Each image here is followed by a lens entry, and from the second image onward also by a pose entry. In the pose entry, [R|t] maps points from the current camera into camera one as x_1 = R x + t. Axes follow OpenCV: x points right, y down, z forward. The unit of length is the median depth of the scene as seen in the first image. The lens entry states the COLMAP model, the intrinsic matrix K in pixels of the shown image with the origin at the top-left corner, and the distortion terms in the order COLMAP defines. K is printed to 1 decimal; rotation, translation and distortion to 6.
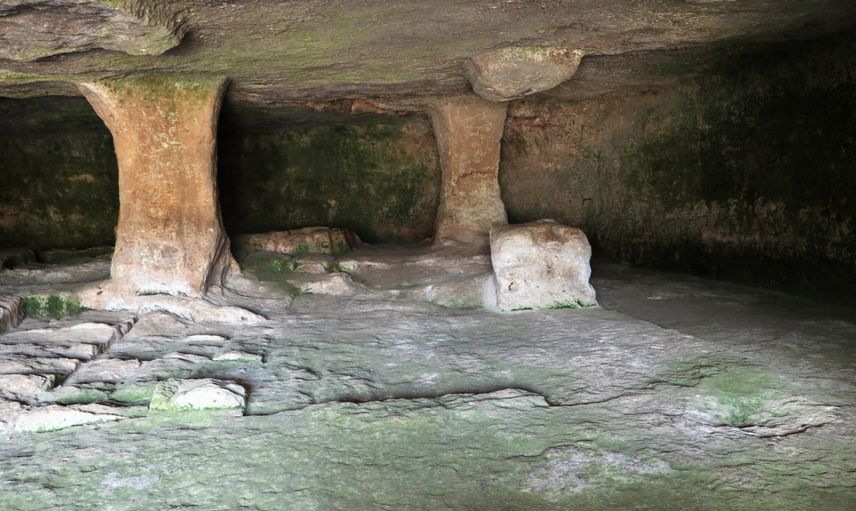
lens RADIAL K [[664.1, 0, 426.7], [0, 664.1, 258.1], [0, 0, 1]] dist [-0.116827, 0.040941]
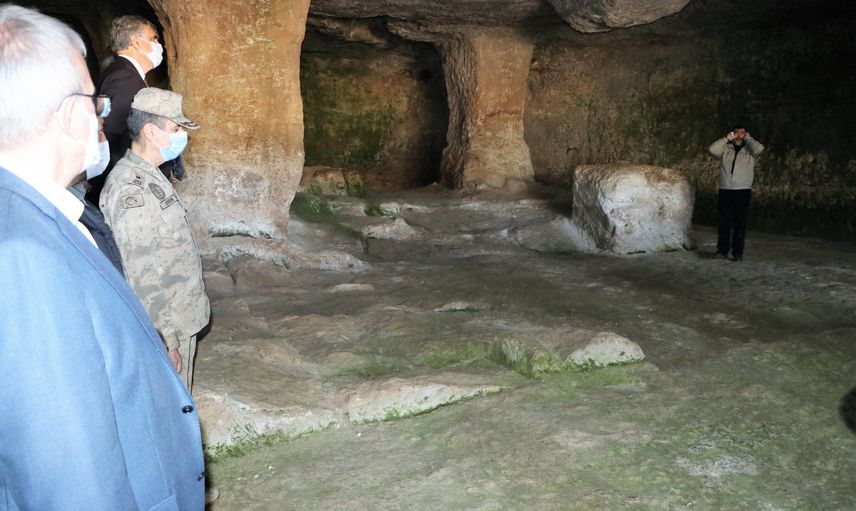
lens RADIAL K [[664.1, 0, 427.8], [0, 664.1, 256.2], [0, 0, 1]] dist [-0.116827, 0.040941]
pose [[0.960691, -0.004281, 0.277585, -0.306067], [-0.010313, 0.998641, 0.051094, 0.028602], [-0.277427, -0.051948, 0.959341, 0.140254]]
